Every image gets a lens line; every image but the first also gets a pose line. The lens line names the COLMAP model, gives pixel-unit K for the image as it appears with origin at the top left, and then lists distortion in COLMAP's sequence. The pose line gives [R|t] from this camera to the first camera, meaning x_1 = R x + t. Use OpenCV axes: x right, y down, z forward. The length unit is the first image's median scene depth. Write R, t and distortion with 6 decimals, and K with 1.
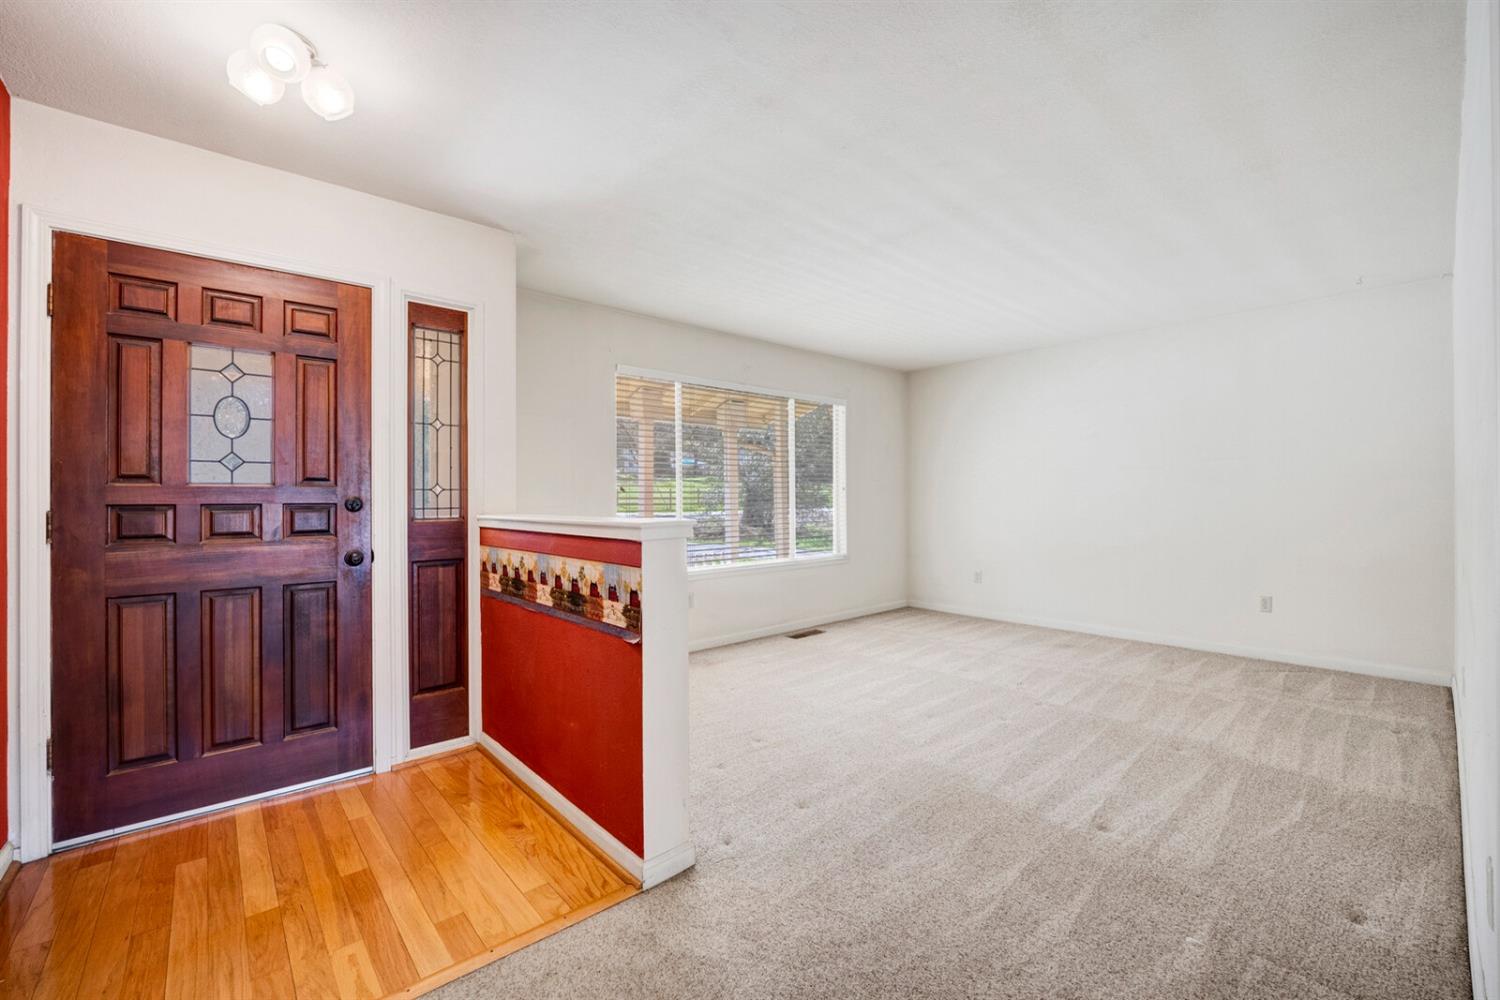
lens RADIAL K [[620.7, 0, 751.1], [0, 620.7, 492.7], [0, 0, 1]] dist [-0.012266, -0.000822]
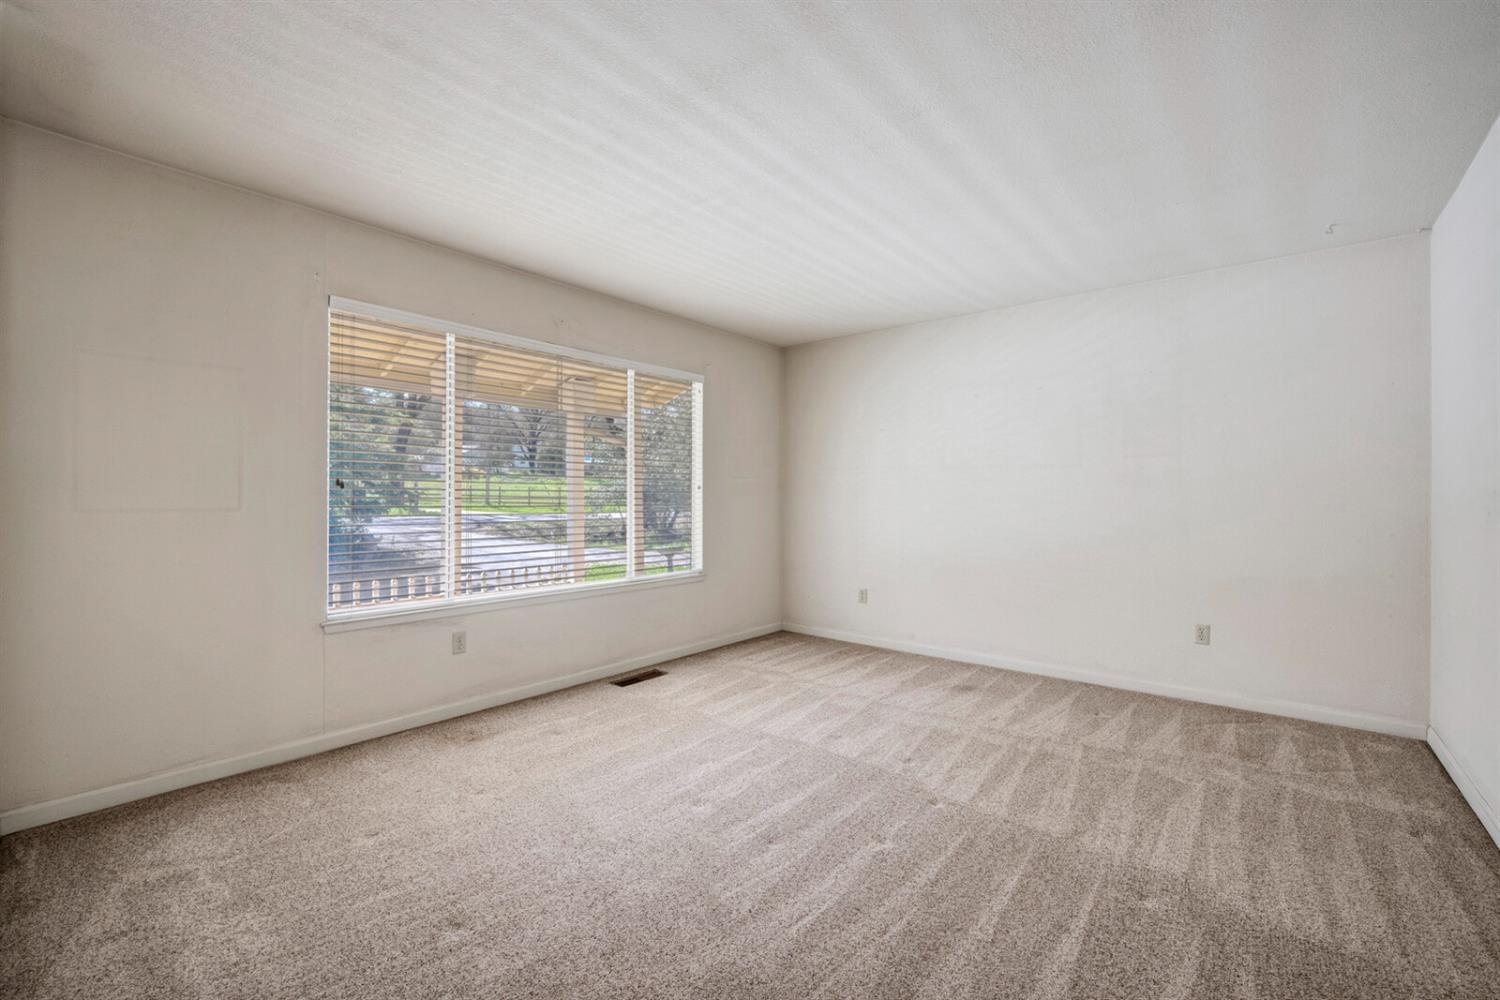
lens RADIAL K [[627.0, 0, 729.0], [0, 627.0, 494.9], [0, 0, 1]] dist [0.000419, -0.000305]
pose [[0.992897, 0.008787, 0.118654, 0.201841], [-0.009198, 0.999953, 0.002916, 0.001713], [-0.118623, -0.003987, 0.992931, 0.438675]]
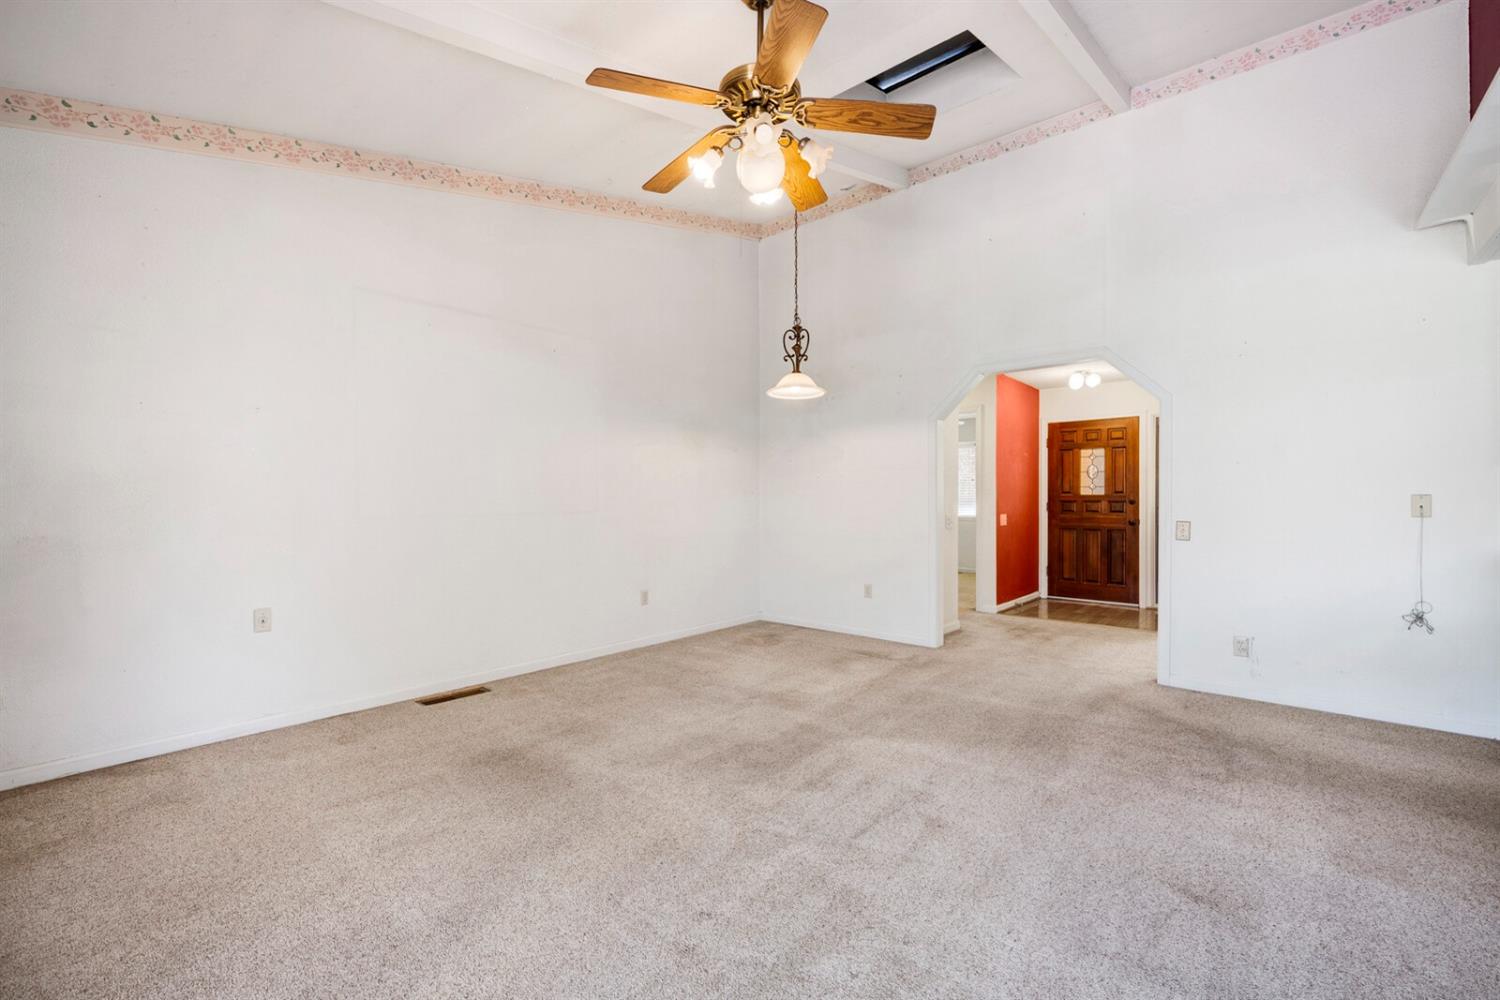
lens RADIAL K [[632.1, 0, 755.3], [0, 632.1, 498.4], [0, 0, 1]] dist [-0.000216, -0.000416]
pose [[0.136130, 0.002411, -0.990688, 1.652107], [0.001431, 0.999996, 0.002631, -0.002407], [0.990690, -0.001776, 0.136126, -0.868585]]
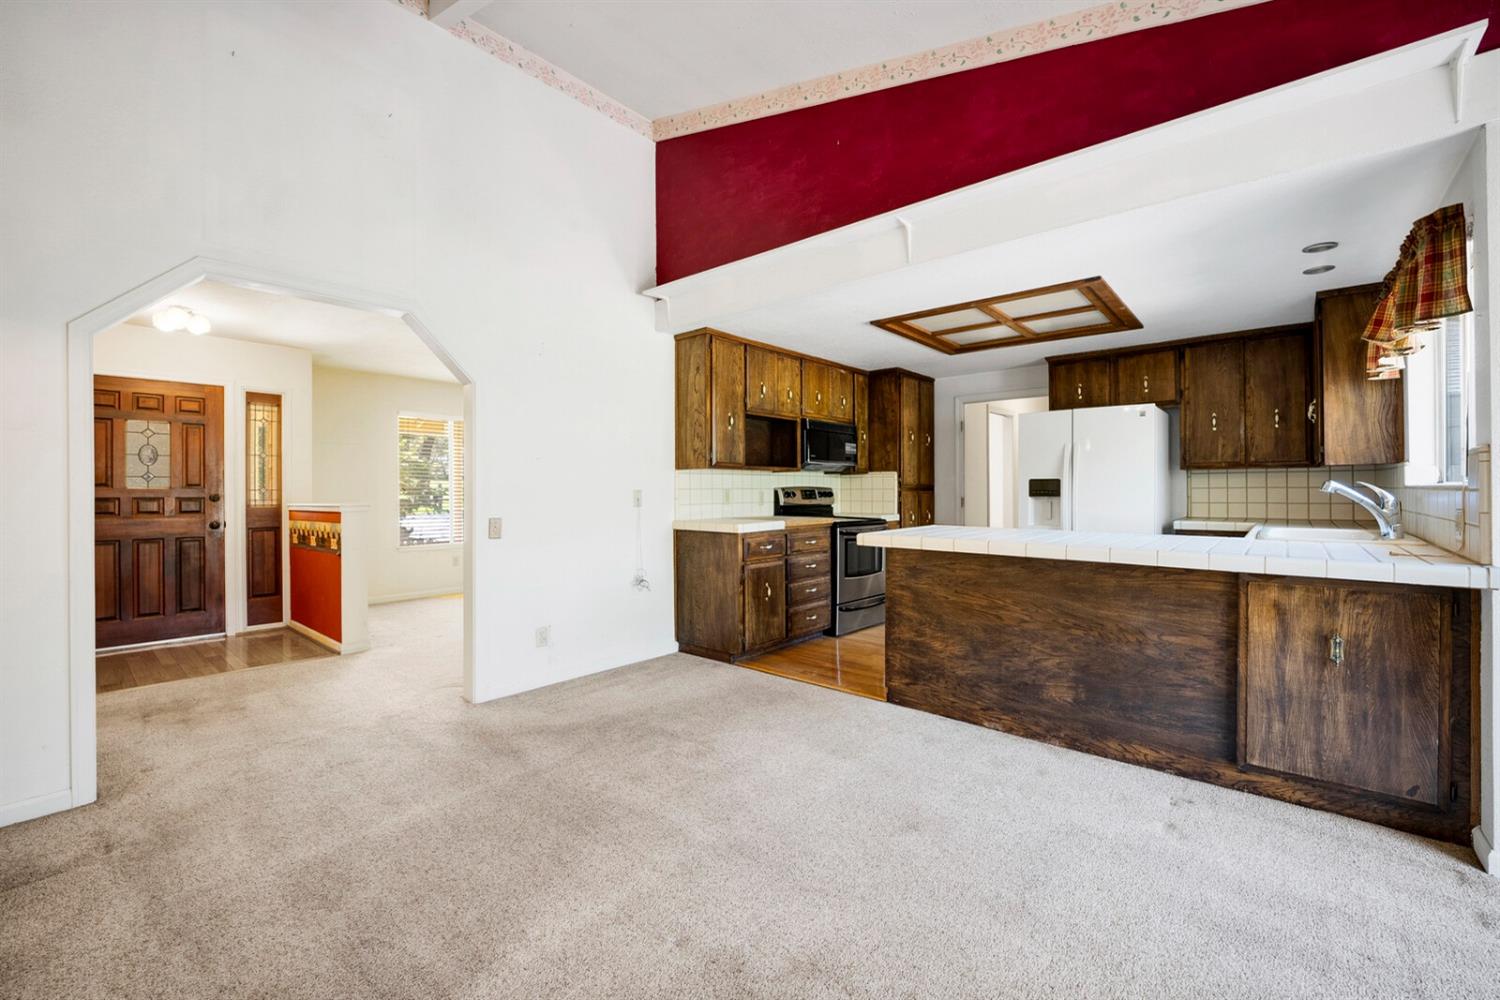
lens RADIAL K [[620.7, 0, 751.1], [0, 620.7, 492.7], [0, 0, 1]] dist [-0.012266, -0.000822]
pose [[0.992306, -0.000914, 0.123804, 0.749518], [0.000491, 0.999994, 0.003446, -0.003301], [-0.123807, -0.003359, 0.992301, -1.066761]]
